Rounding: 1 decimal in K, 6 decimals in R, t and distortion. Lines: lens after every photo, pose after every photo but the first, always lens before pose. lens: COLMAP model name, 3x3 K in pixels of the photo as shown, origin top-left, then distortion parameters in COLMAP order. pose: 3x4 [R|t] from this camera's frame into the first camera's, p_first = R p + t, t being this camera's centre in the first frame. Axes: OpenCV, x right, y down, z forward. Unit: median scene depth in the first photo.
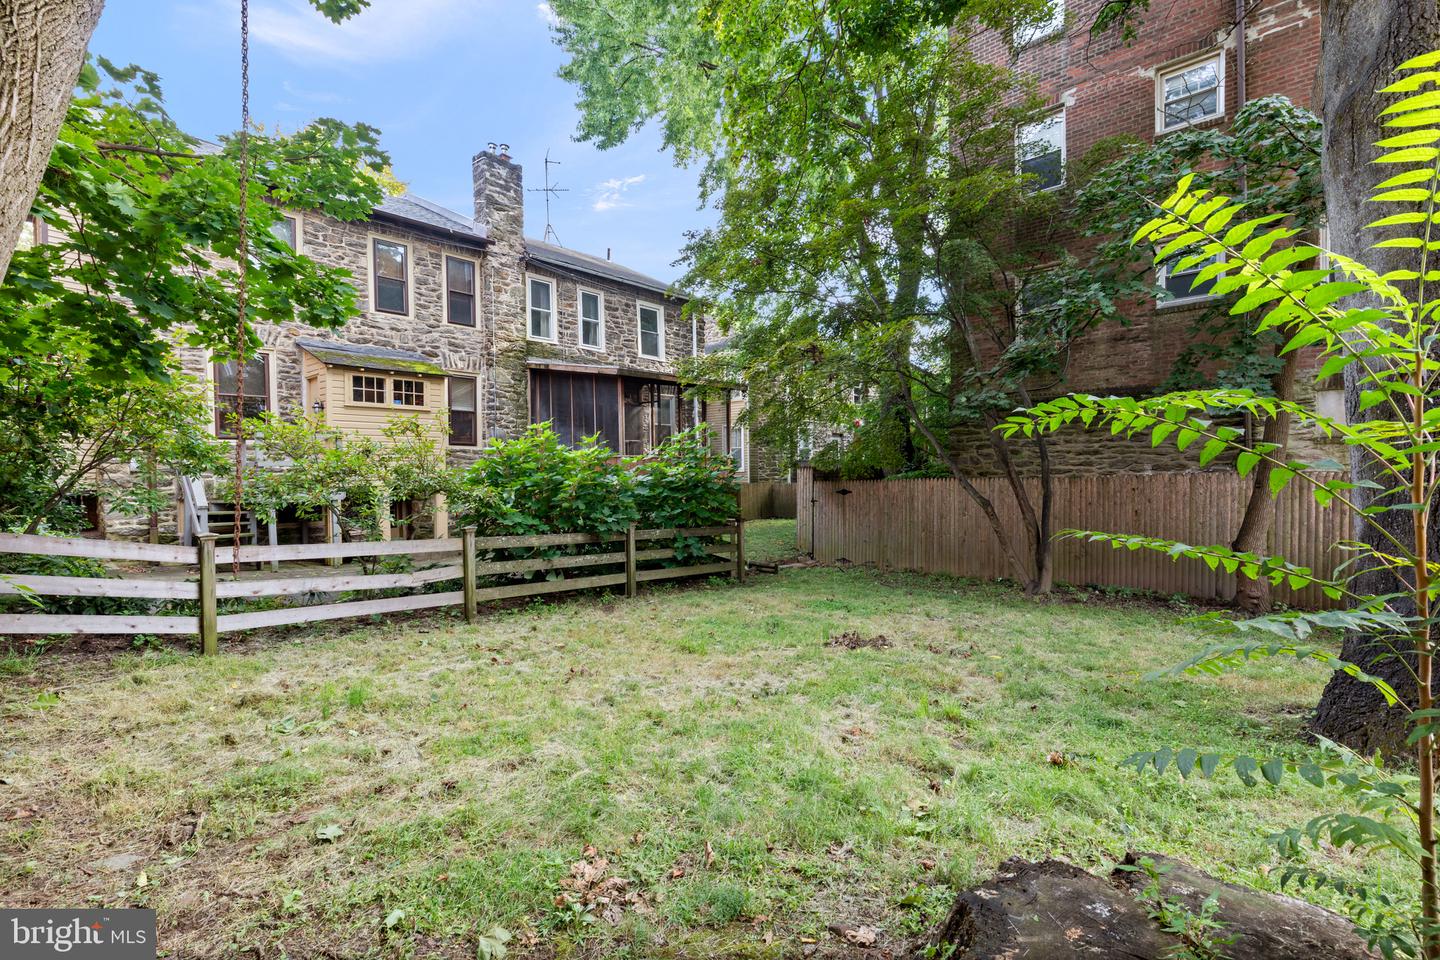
lens RADIAL K [[648.3, 0, 719.0], [0, 648.3, 482.2], [0, 0, 1]] dist [0.006735, -0.000013]
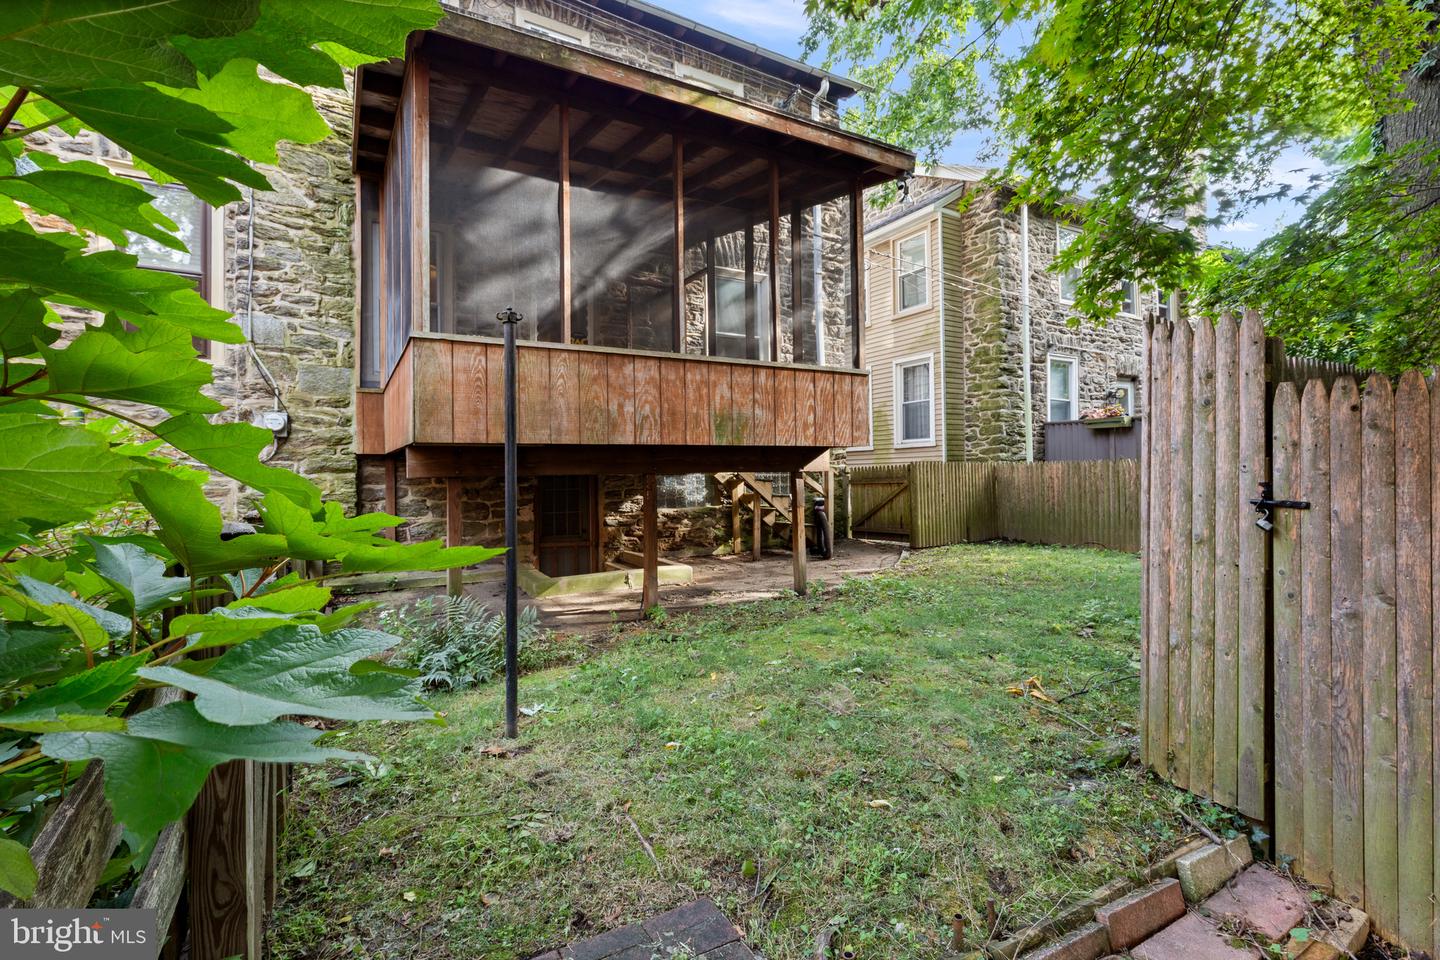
lens RADIAL K [[648.3, 0, 711.1], [0, 648.3, 478.0], [0, 0, 1]] dist [0.006735, -0.000013]
pose [[0.947928, 0.000295, -0.318485, 0.041814], [-0.001387, 0.999994, -0.003204, 0.015279], [0.318482, 0.003479, 0.947922, 0.539994]]
